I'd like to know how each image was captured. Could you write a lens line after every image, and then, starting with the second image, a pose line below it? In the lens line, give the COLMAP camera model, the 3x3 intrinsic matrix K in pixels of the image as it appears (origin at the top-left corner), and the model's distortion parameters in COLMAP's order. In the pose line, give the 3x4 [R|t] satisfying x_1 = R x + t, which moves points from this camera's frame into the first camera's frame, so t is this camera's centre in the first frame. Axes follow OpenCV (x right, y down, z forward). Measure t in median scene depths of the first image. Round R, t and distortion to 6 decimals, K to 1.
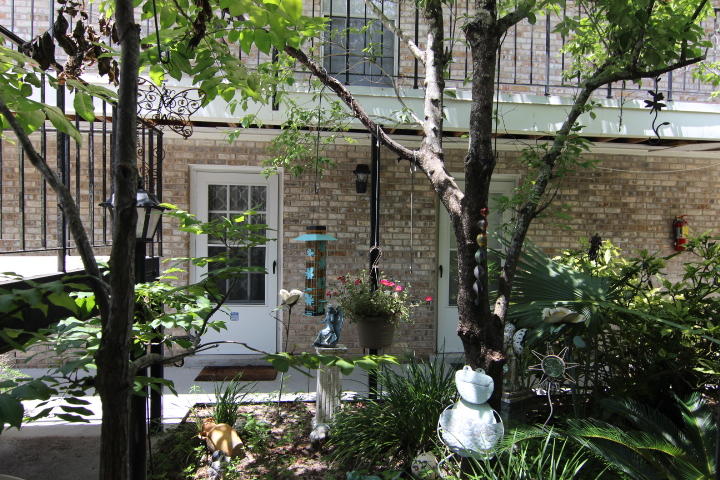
lens RADIAL K [[482.8, 0, 363.4], [0, 482.8, 242.6], [0, 0, 1]] dist [0.004879, -0.015446]
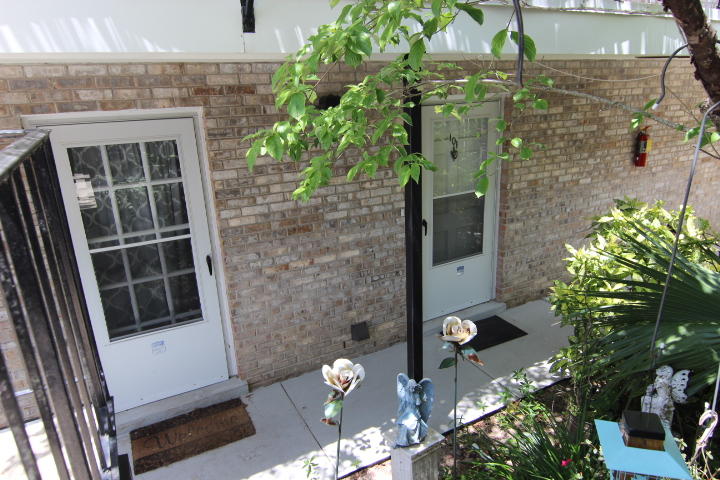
lens RADIAL K [[482.8, 0, 358.7], [0, 482.8, 238.0], [0, 0, 1]] dist [0.004879, -0.015446]
pose [[0.921951, -0.160970, 0.352271, -0.219592], [0.056846, 0.955931, 0.288036, -0.158106], [-0.383112, -0.245530, 0.890472, 0.347818]]
